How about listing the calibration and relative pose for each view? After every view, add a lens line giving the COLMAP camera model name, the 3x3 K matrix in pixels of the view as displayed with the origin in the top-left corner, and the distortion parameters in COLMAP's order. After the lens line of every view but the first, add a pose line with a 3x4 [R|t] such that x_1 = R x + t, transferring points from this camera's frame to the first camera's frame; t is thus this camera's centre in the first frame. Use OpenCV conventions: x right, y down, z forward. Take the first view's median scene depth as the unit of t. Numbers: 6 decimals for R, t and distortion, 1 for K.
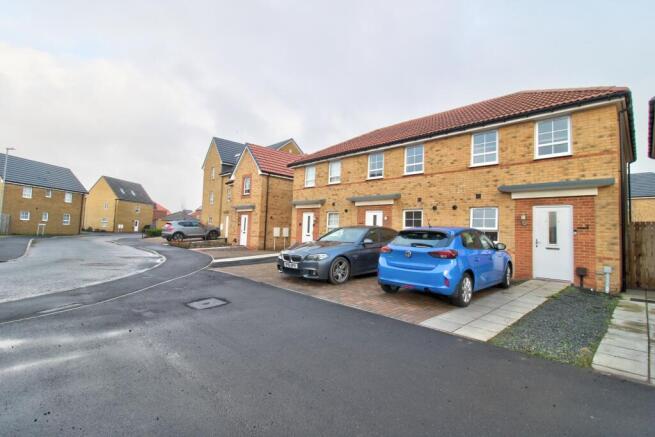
lens RADIAL K [[306.3, 0, 327.6], [0, 306.3, 215.3], [0, 0, 1]] dist [0.001240, -0.012617]
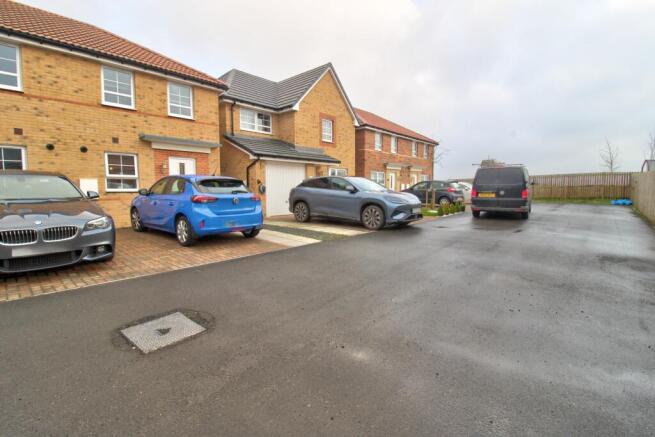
lens RADIAL K [[306.3, 0, 327.6], [0, 306.3, 215.3], [0, 0, 1]] dist [0.001240, -0.012617]
pose [[-0.077596, -0.119893, 0.989750, -0.524965], [-0.056023, 0.991699, 0.115737, 0.020479], [-0.995410, -0.046468, -0.083669, 0.469094]]
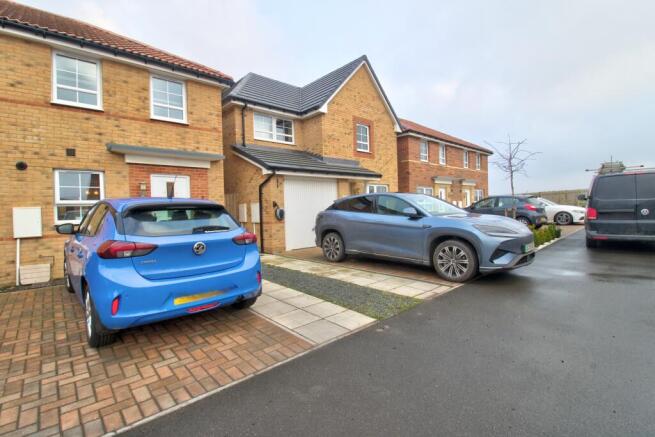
lens RADIAL K [[306.3, 0, 327.6], [0, 306.3, 215.3], [0, 0, 1]] dist [0.001240, -0.012617]
pose [[0.020351, -0.057183, 0.998156, -0.162033], [-0.027510, 0.997953, 0.057733, 0.020433], [-0.999414, -0.028635, 0.018737, 0.472661]]
